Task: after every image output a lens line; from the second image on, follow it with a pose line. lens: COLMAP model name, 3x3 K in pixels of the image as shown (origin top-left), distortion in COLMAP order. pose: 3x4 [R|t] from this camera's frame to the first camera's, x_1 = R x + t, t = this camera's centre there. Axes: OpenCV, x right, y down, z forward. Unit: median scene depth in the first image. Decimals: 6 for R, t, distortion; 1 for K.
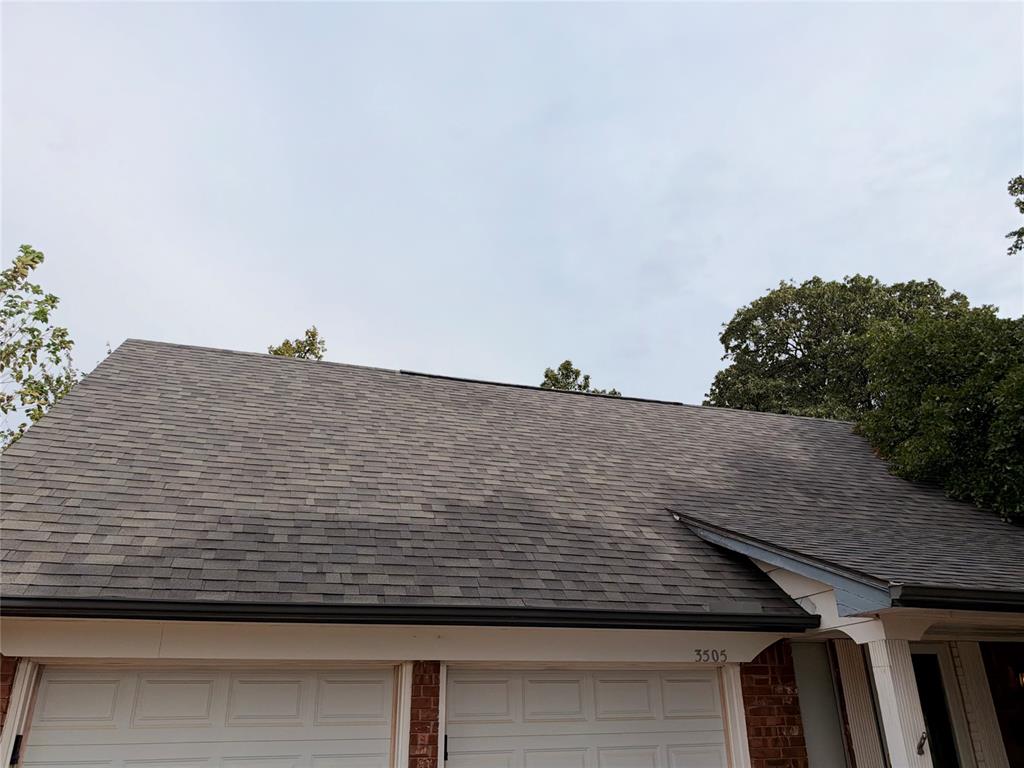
lens RADIAL K [[733.2, 0, 512.0], [0, 733.2, 384.0], [0, 0, 1]] dist [0.029579, -0.053548]
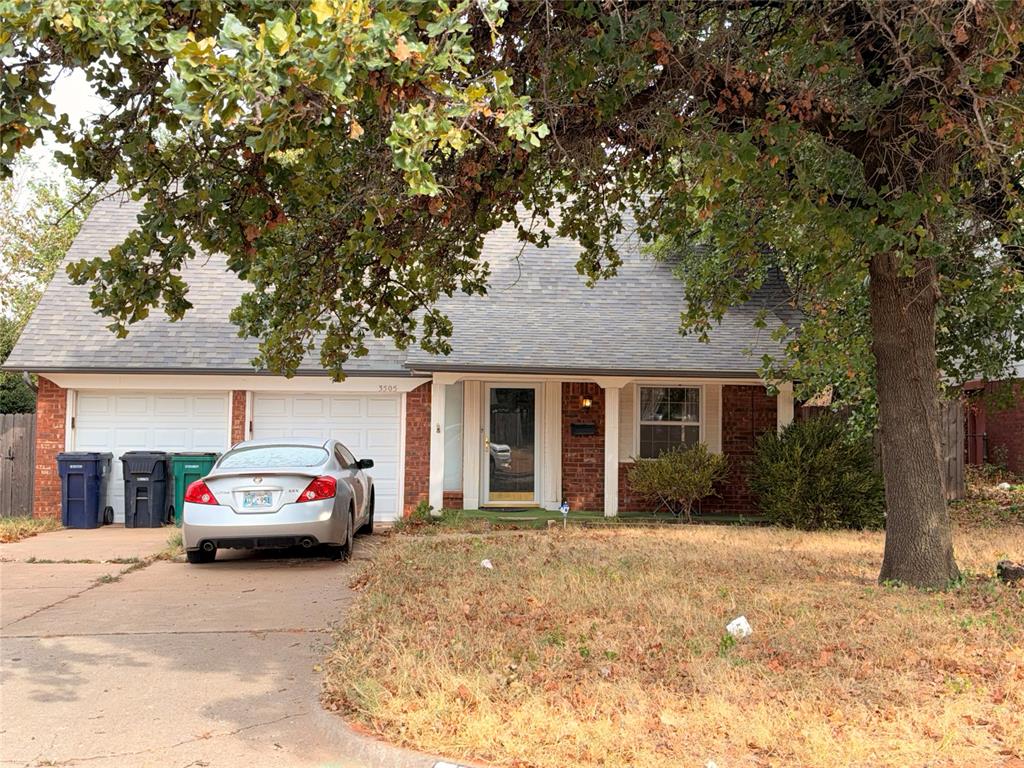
lens RADIAL K [[1039.1, 0, 512.0], [0, 1039.1, 384.0], [0, 0, 1]] dist [0.211909, -0.523936]
pose [[0.969781, 0.014165, -0.243565, 1.444799], [0.077747, 0.928325, 0.363548, -0.718985], [0.231257, -0.371499, 0.899171, -1.627328]]
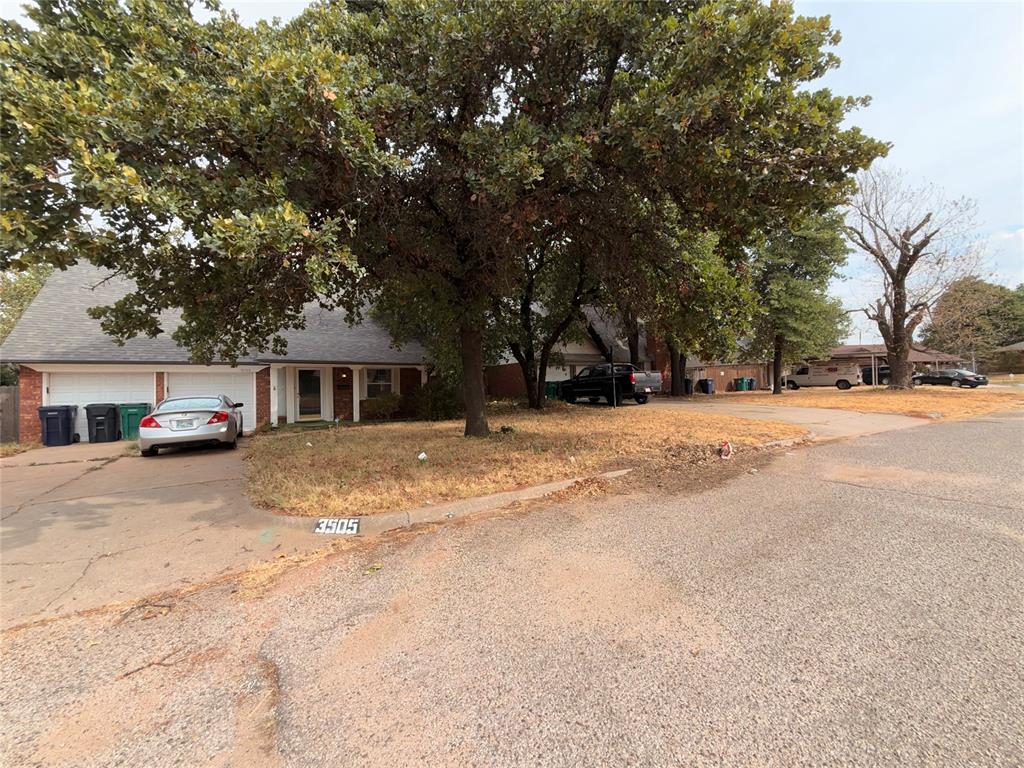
lens RADIAL K [[406.6, 0, 512.0], [0, 406.6, 384.0], [0, 0, 1]] dist [-0.000260, -0.000069]
pose [[0.970085, -0.000617, 0.242765, 1.362980], [-0.098469, 0.913040, 0.395804, -0.743876], [-0.221898, -0.407869, 0.885666, -1.689280]]
